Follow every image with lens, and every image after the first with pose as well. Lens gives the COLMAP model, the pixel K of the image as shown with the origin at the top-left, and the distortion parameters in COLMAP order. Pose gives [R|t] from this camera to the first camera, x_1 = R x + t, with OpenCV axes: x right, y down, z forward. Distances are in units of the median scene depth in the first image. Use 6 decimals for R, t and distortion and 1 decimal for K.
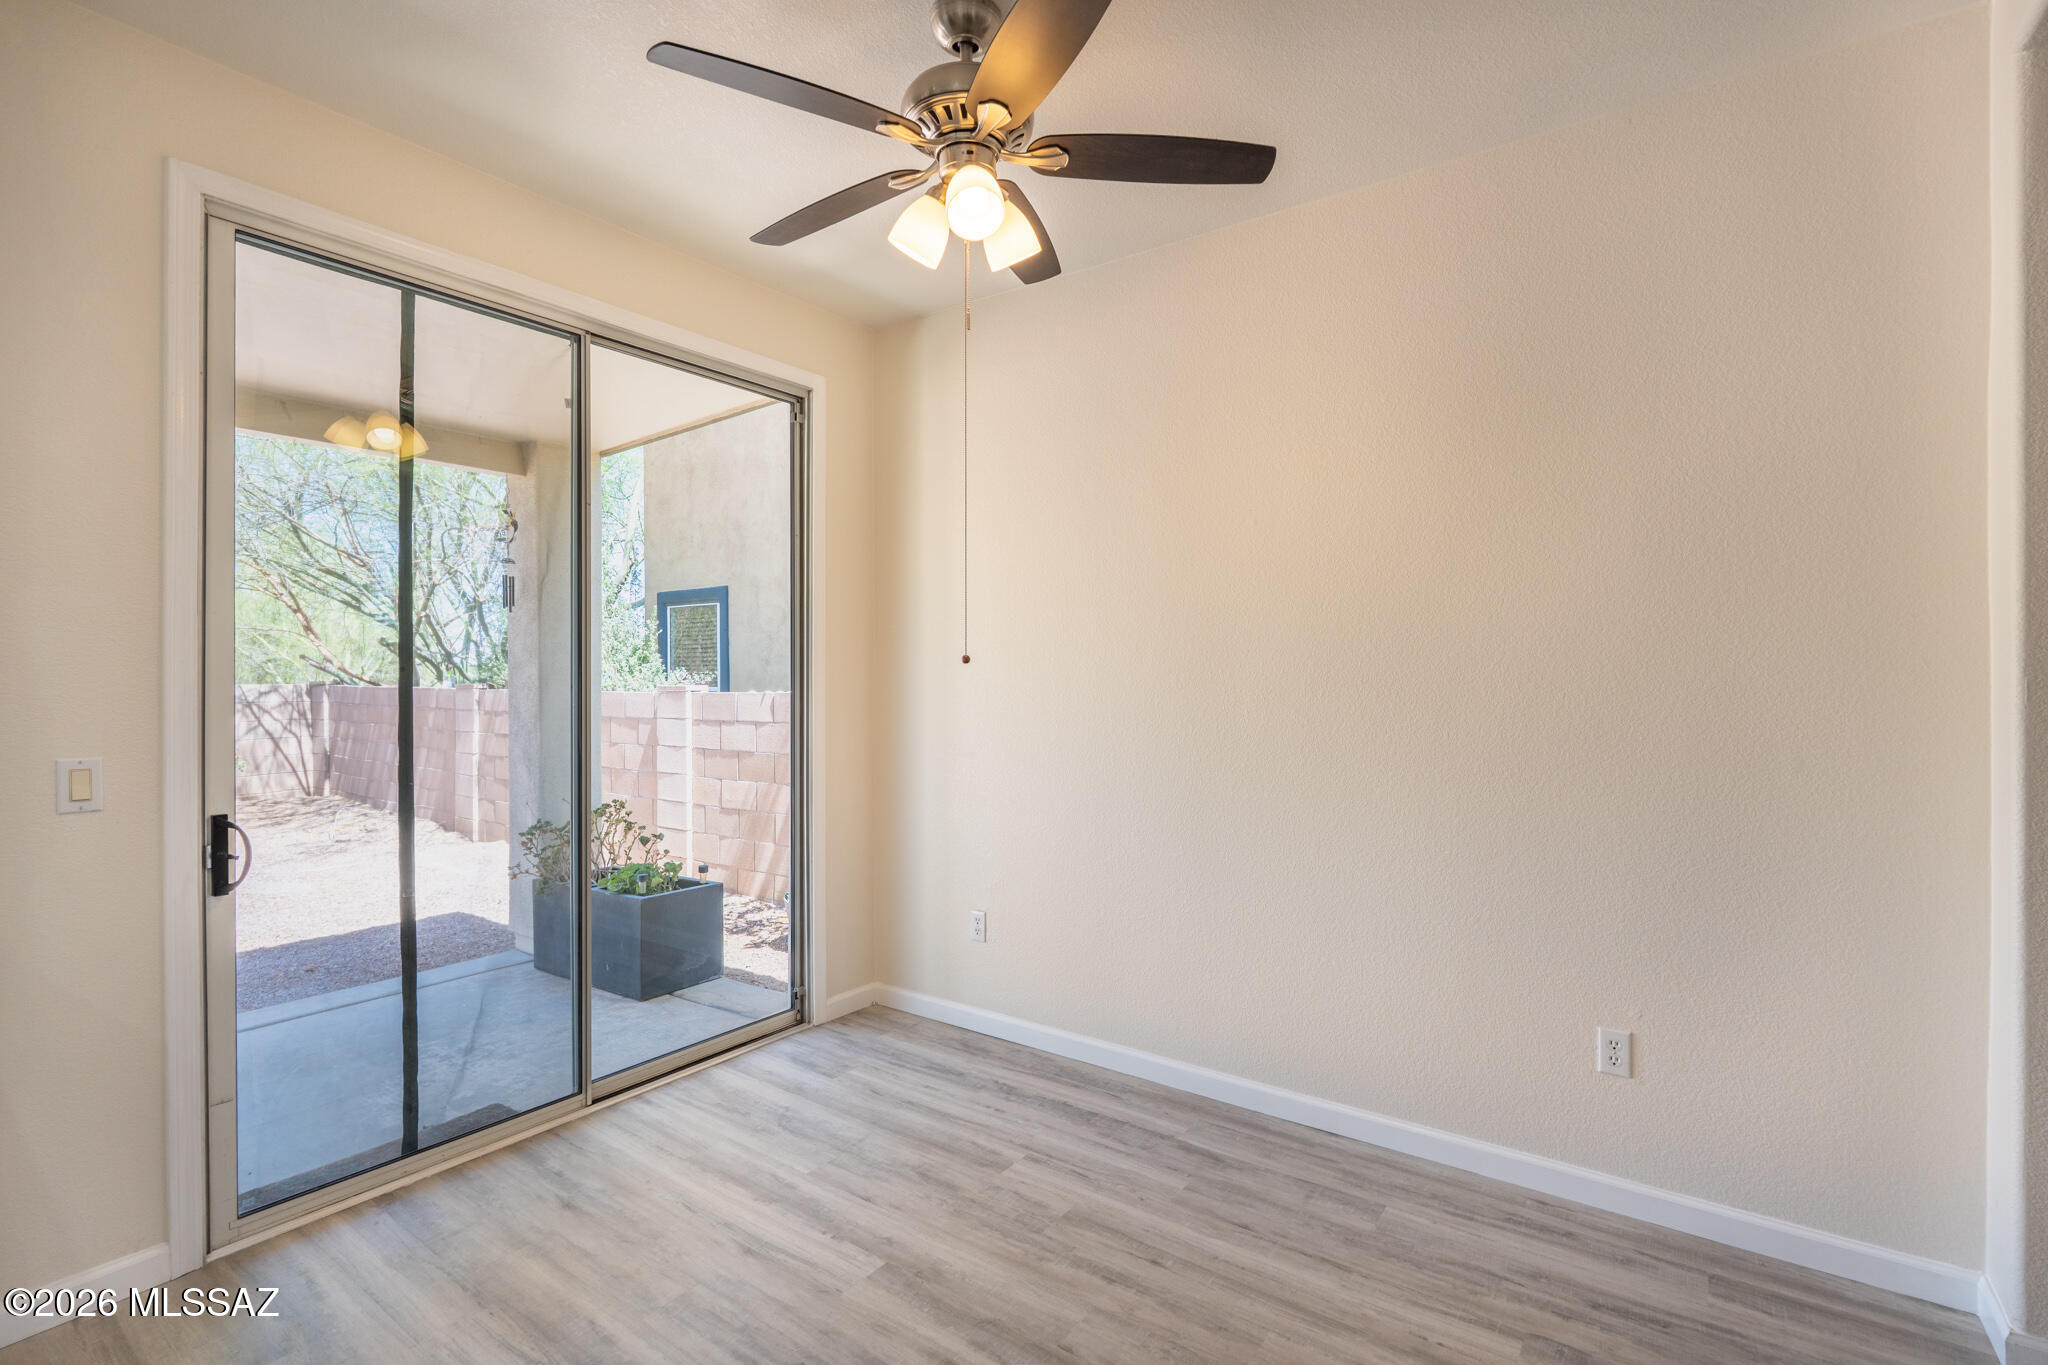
lens RADIAL K [[939.6, 0, 1013.6], [0, 939.6, 678.6], [0, 0, 1]] dist [-0.003845, -0.001480]
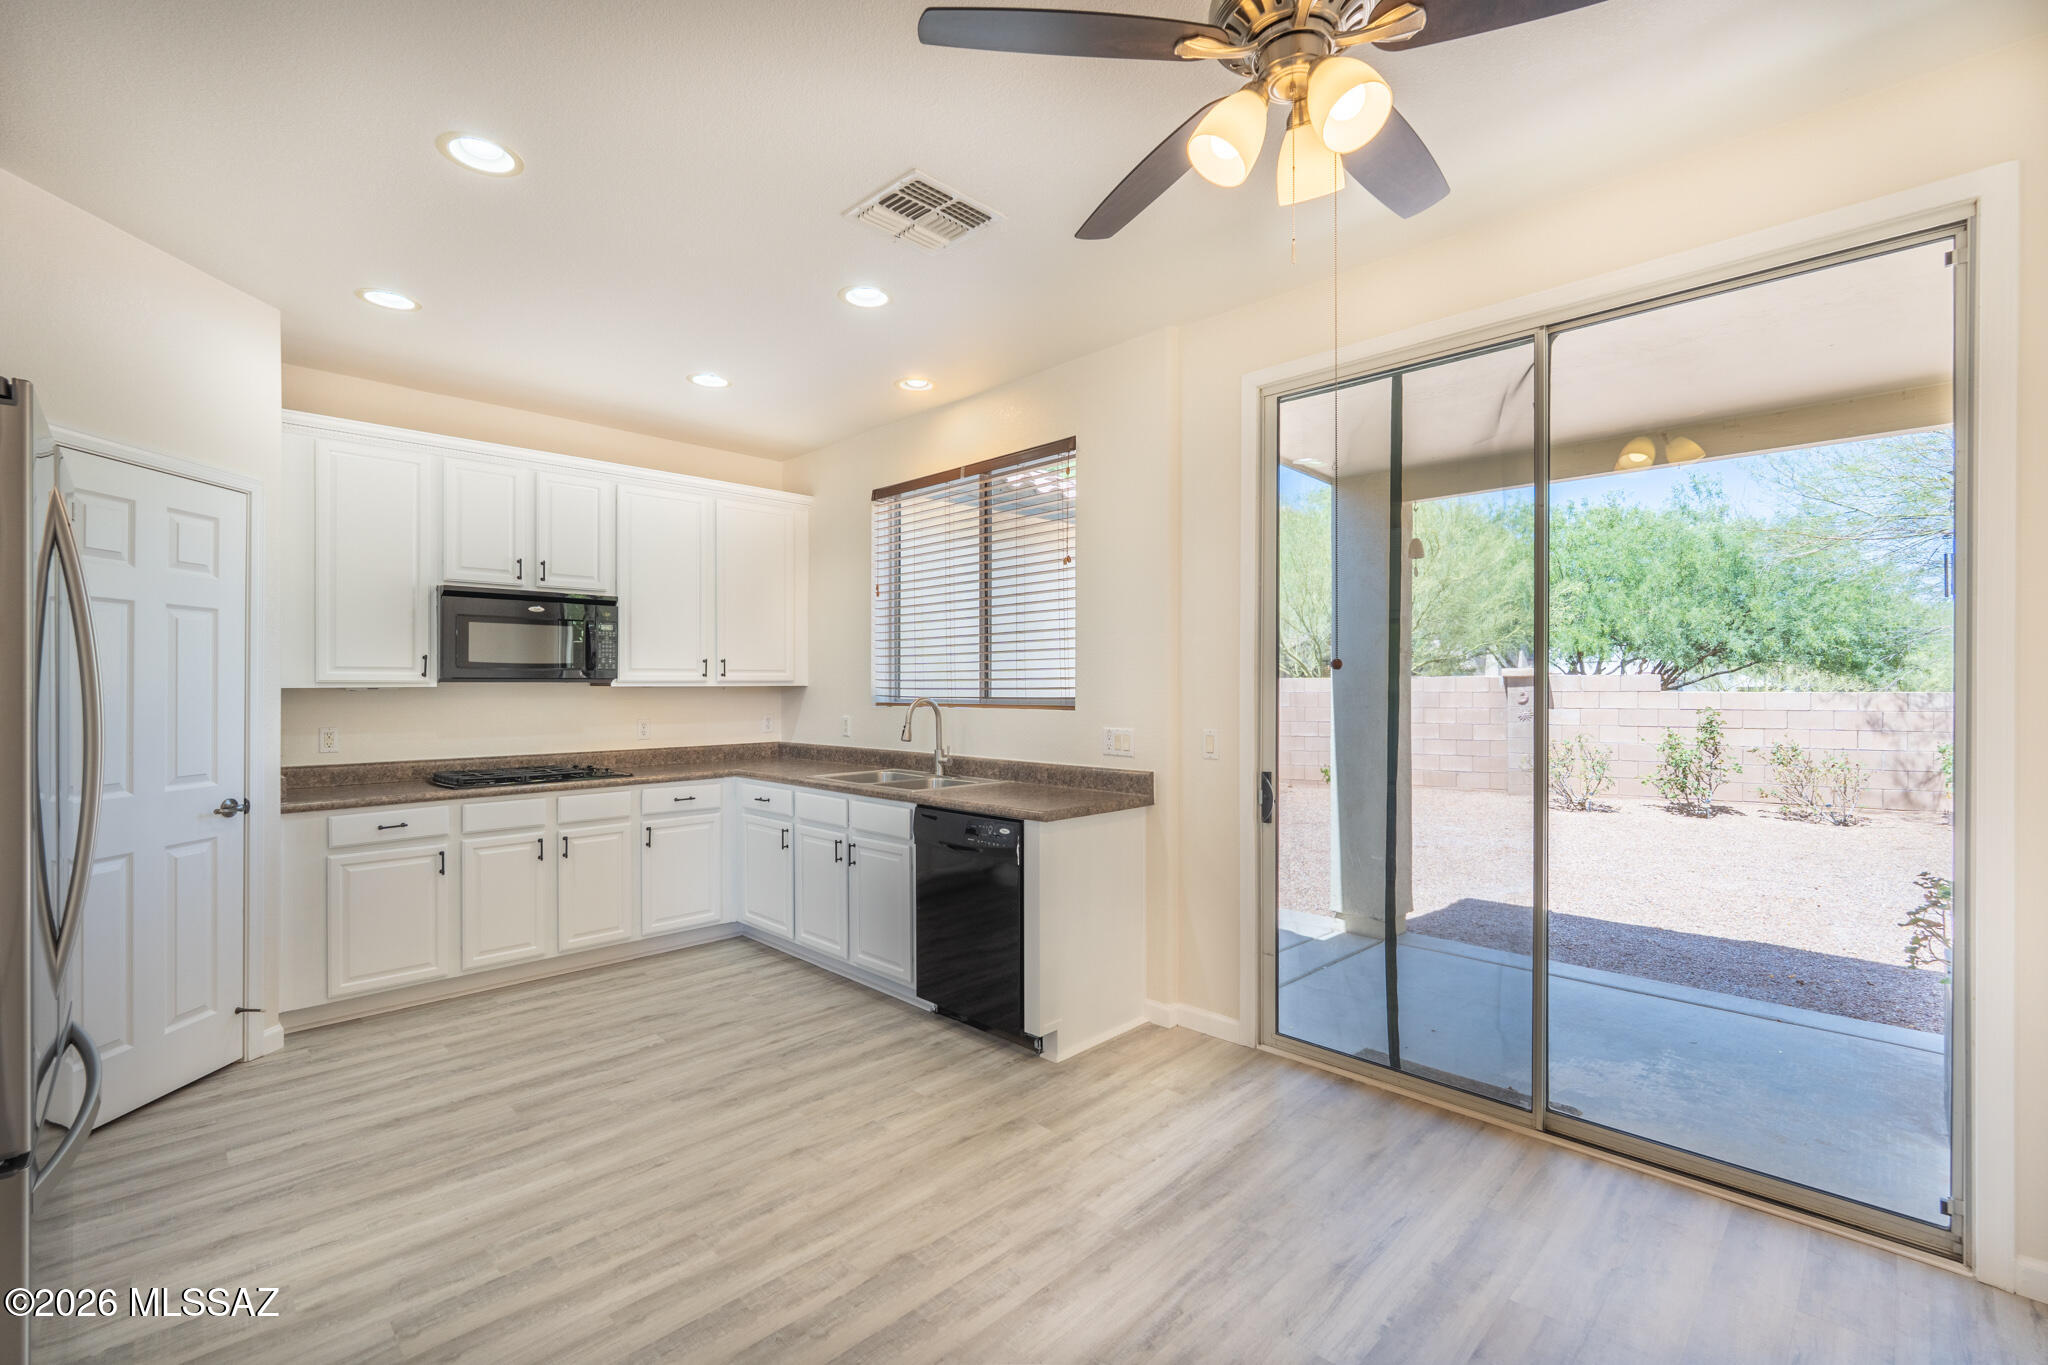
lens RADIAL K [[906.8, 0, 1030.2], [0, 906.8, 678.7], [0, 0, 1]] dist [-0.004385, 0.000773]
pose [[-0.153616, -0.003749, -0.988124, 0.545534], [0.000212, 0.999993, -0.003827, -0.004974], [0.988131, -0.000798, -0.153614, 0.628629]]
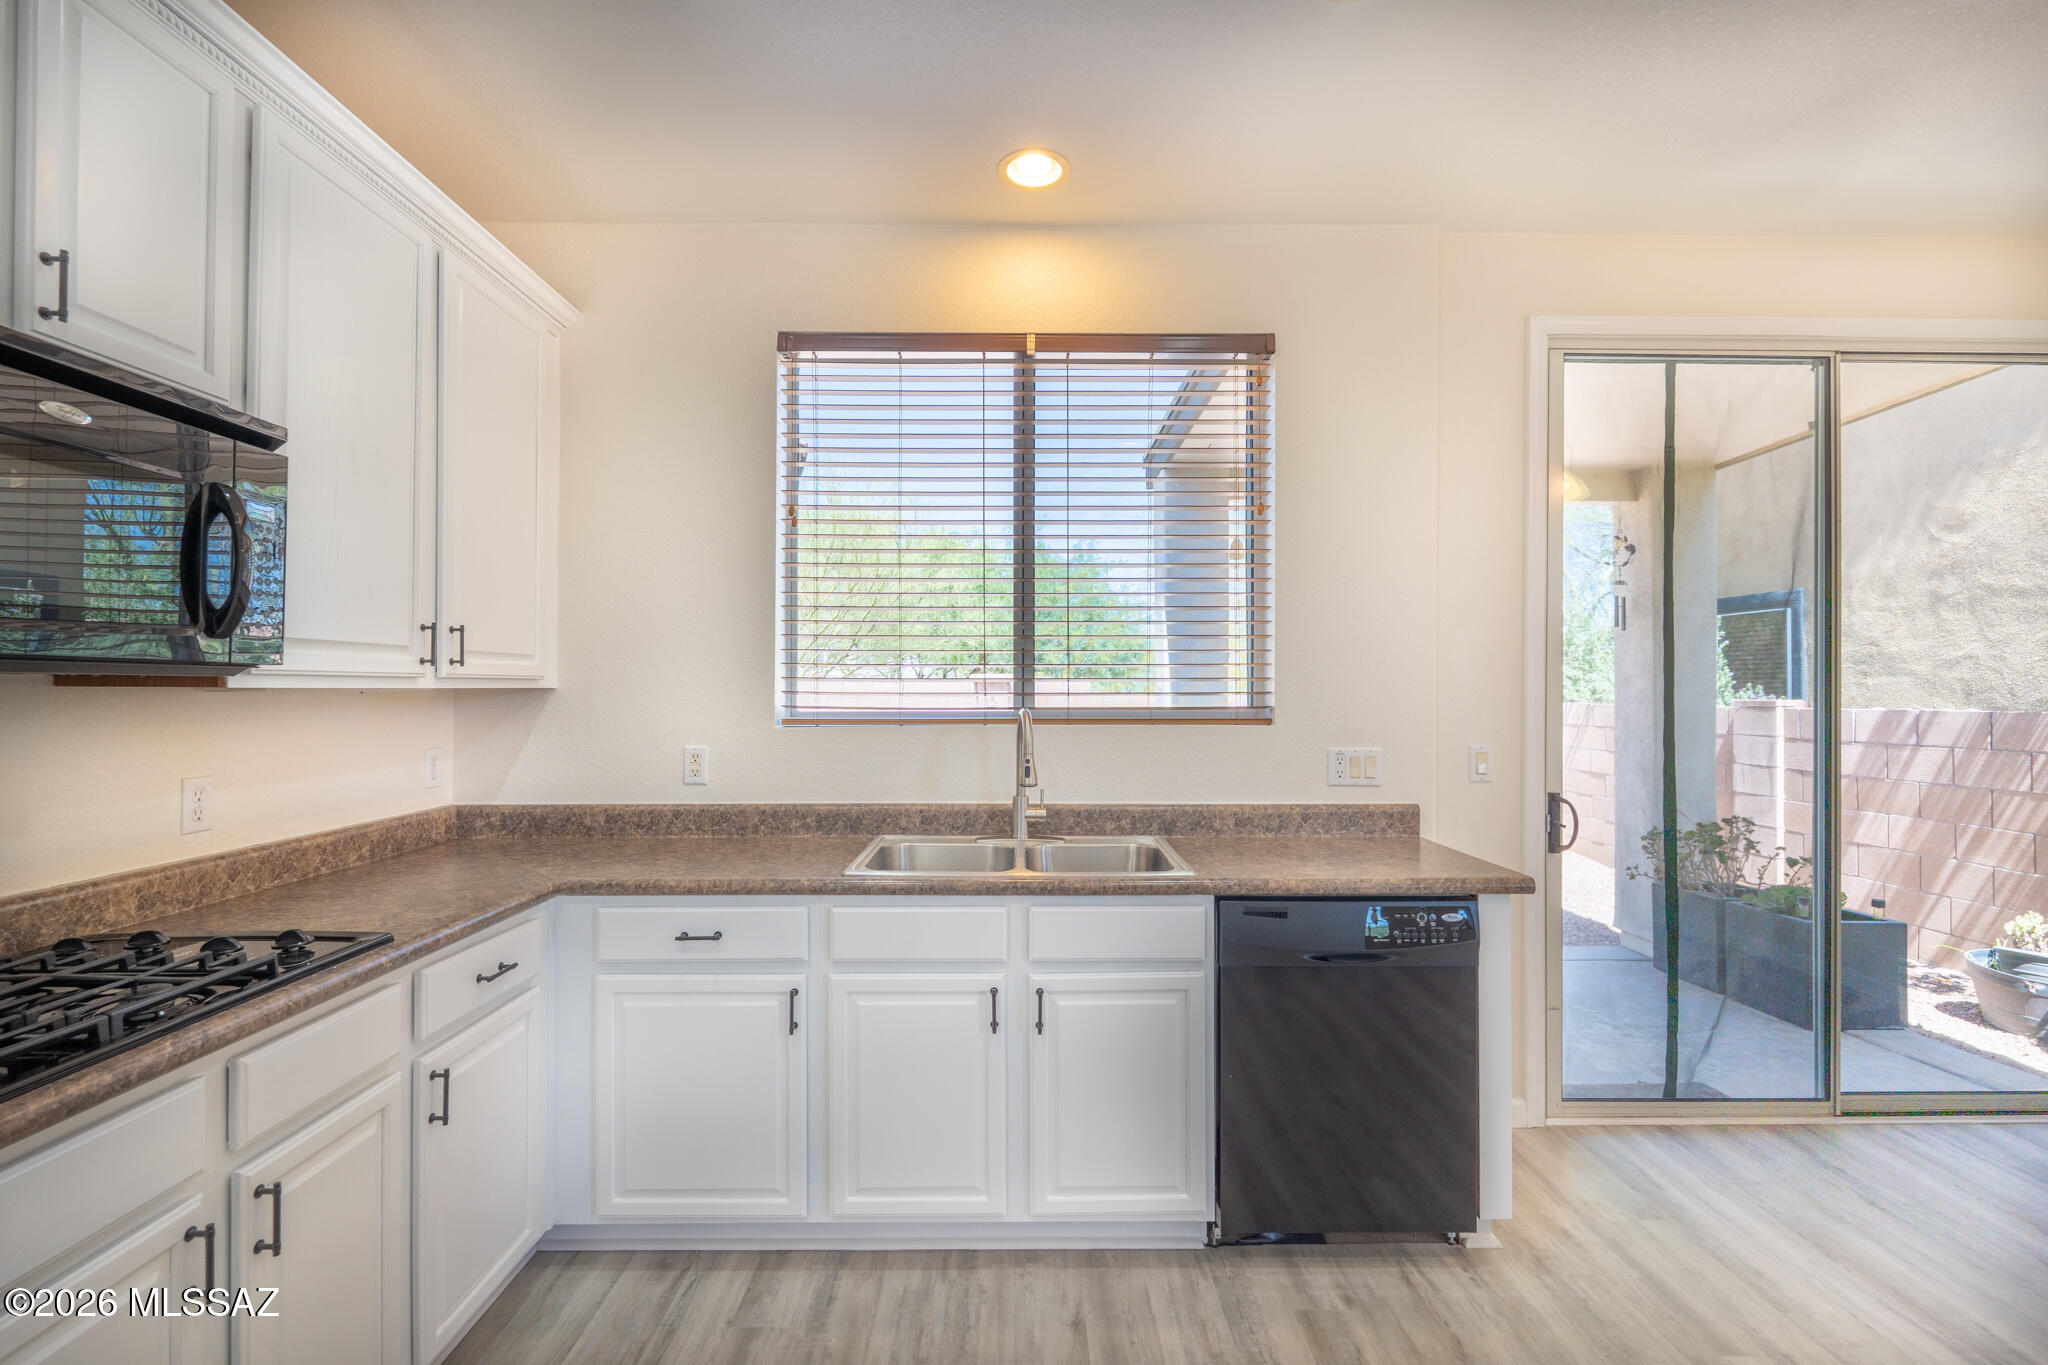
lens RADIAL K [[906.8, 0, 1032.5], [0, 906.8, 685.3], [0, 0, 1]] dist [-0.004385, 0.000773]
pose [[0.599939, 0.000433, -0.800045, -0.194871], [-0.005870, 0.999975, -0.003860, 0.000179], [0.800024, 0.007012, 0.599927, -0.281477]]
